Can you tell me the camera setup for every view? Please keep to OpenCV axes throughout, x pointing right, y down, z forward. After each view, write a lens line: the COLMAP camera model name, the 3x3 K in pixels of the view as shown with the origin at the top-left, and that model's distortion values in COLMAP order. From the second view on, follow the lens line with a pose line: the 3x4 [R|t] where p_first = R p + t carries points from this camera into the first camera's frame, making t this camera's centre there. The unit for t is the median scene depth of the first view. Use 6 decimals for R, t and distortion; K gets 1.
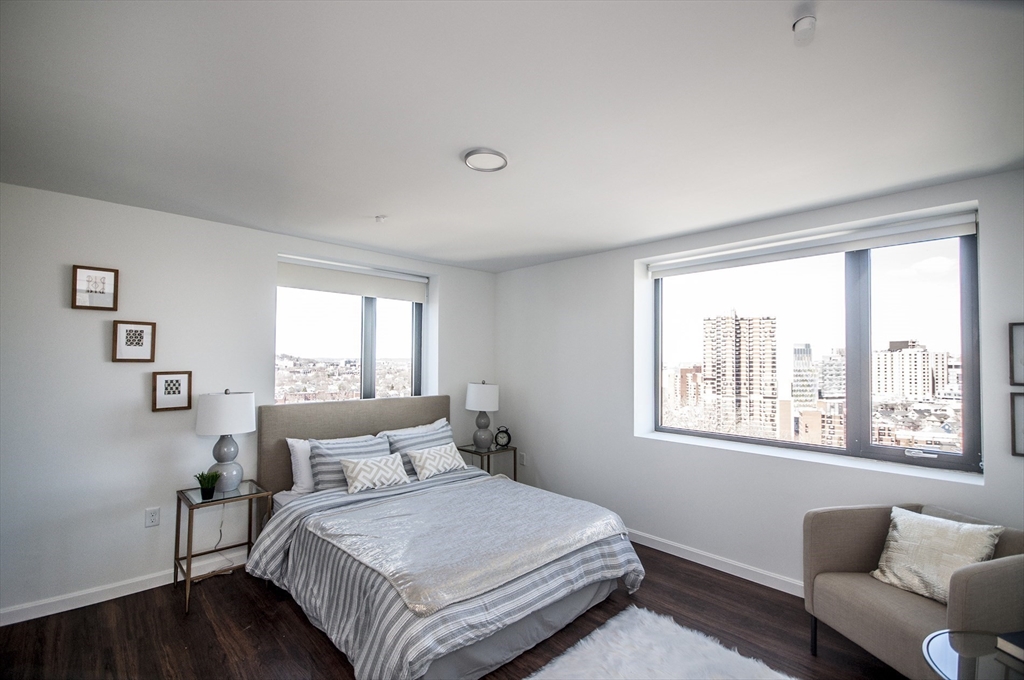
lens RADIAL K [[454.0, 0, 518.3], [0, 454.0, 350.7], [0, 0, 1]] dist [-0.002050, -0.000502]
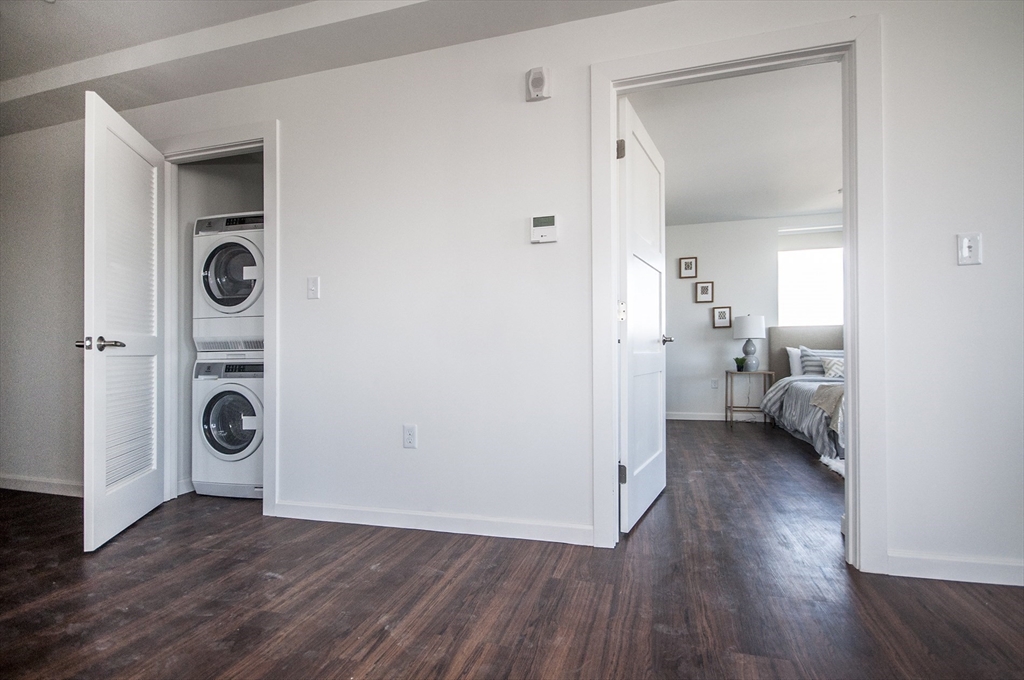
lens RADIAL K [[490.7, 0, 513.0], [0, 490.7, 355.4], [0, 0, 1]] dist [-0.000592, -0.000175]
pose [[0.489049, -0.014757, -0.872132, 0.509551], [0.028616, 0.999590, -0.000868, 0.199675], [0.871787, -0.024532, 0.489270, -0.657344]]
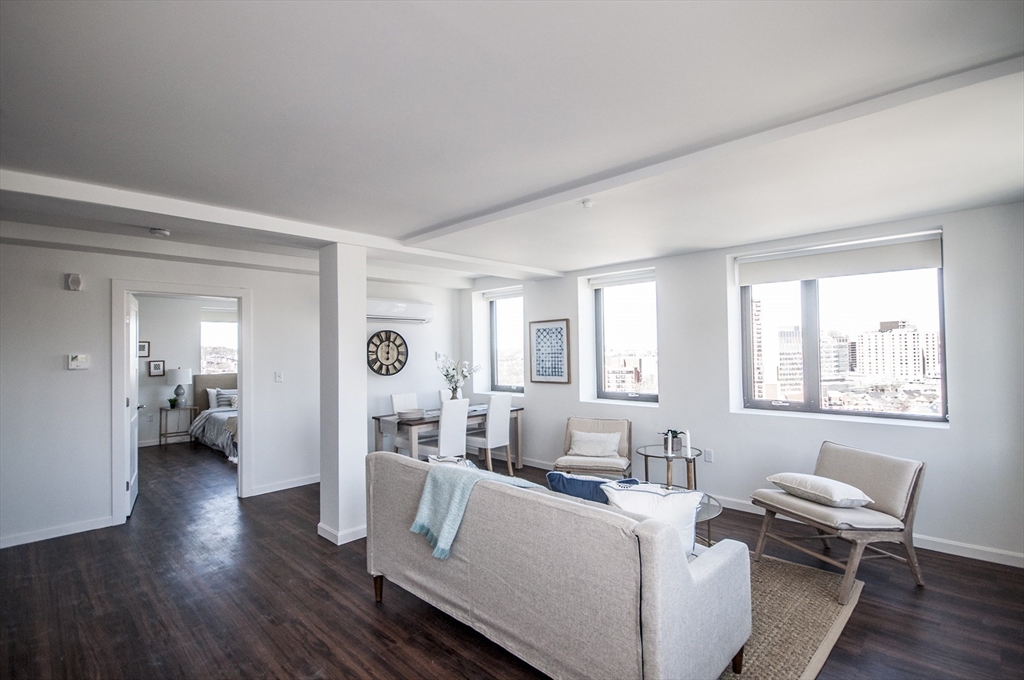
lens RADIAL K [[497.2, 0, 540.1], [0, 497.2, 339.3], [0, 0, 1]] dist [0.000162, 0.000041]
pose [[0.998137, -0.022089, 0.056866, 1.087419], [0.022040, 0.999756, 0.001488, -0.026941], [-0.056885, -0.000232, 0.998381, -1.692075]]
